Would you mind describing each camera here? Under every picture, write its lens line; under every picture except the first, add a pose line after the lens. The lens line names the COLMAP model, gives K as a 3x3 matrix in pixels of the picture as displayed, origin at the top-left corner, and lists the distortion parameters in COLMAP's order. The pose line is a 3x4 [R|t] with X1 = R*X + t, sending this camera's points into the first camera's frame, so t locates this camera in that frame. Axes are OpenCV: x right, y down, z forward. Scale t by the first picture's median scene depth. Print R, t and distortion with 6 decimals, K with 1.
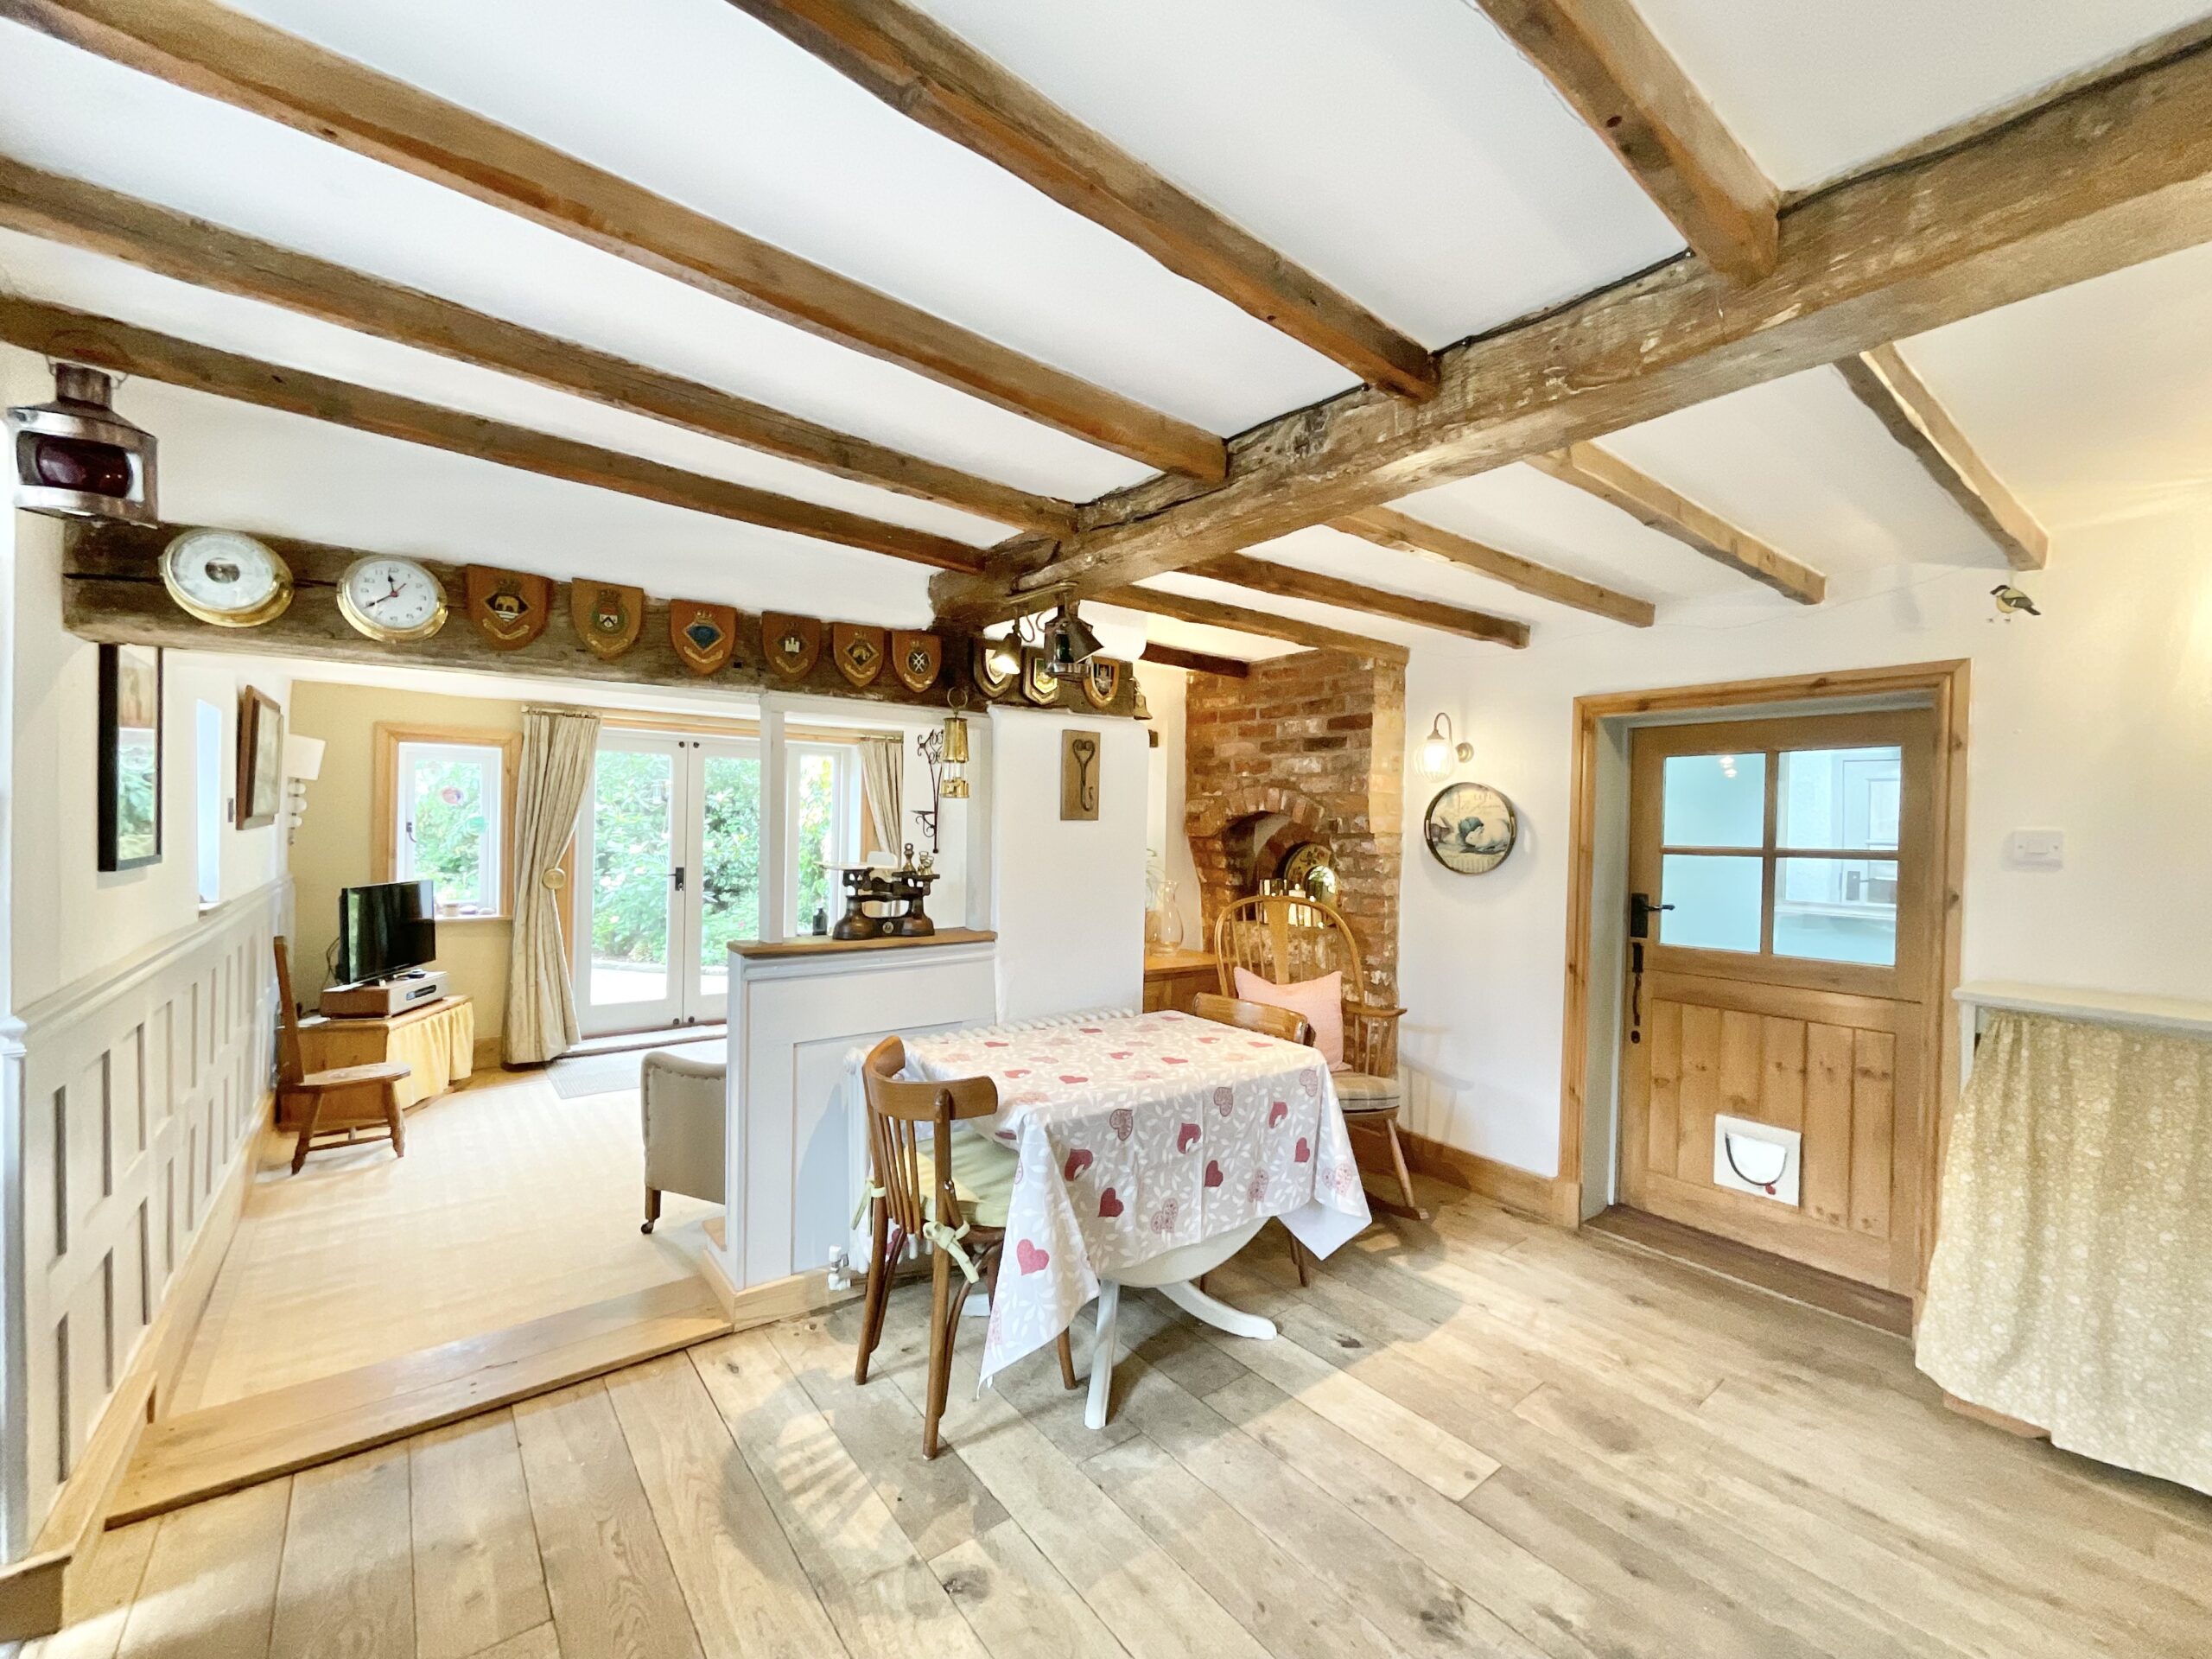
lens RADIAL K [[895.9, 0, 1104.3], [0, 895.9, 831.9], [0, 0, 1]] dist [0.002925, 0.000512]
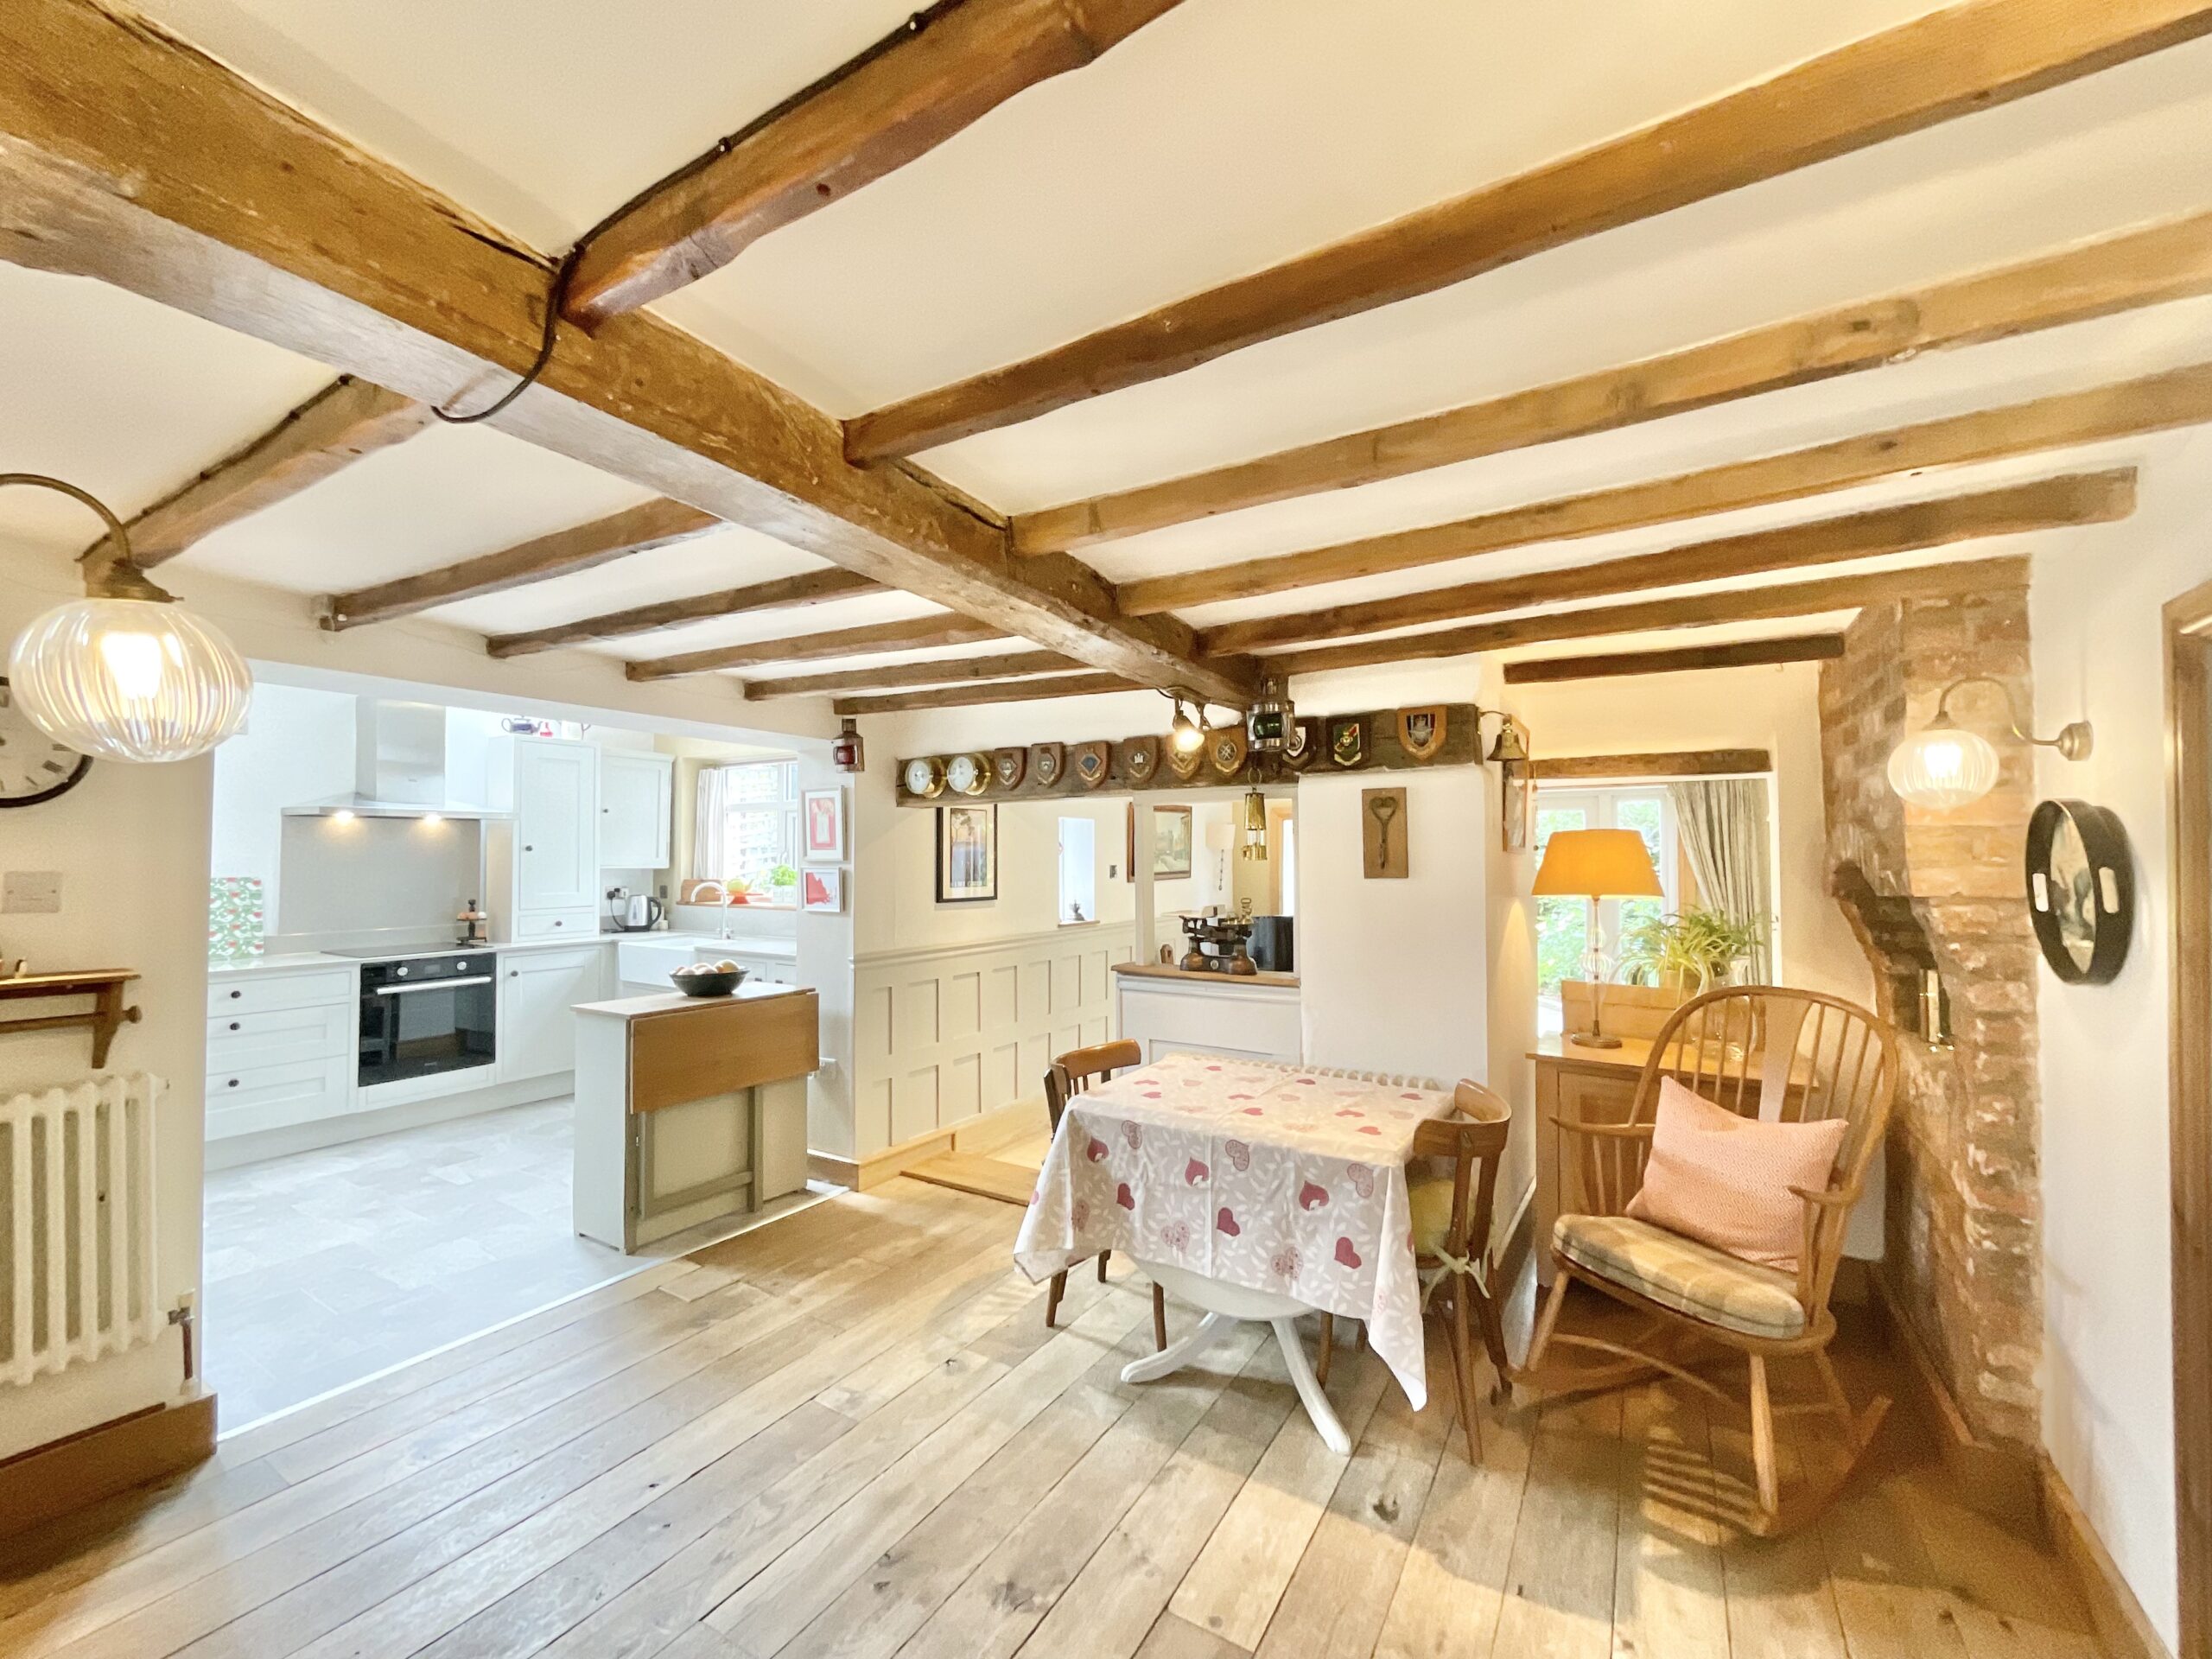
lens RADIAL K [[895.9, 0, 1104.3], [0, 895.9, 831.9], [0, 0, 1]] dist [0.002925, 0.000512]
pose [[0.356575, -0.048516, -0.933006, 1.199285], [0.001333, 0.998676, -0.051421, -0.020850], [0.934266, 0.017092, 0.356168, 0.544573]]
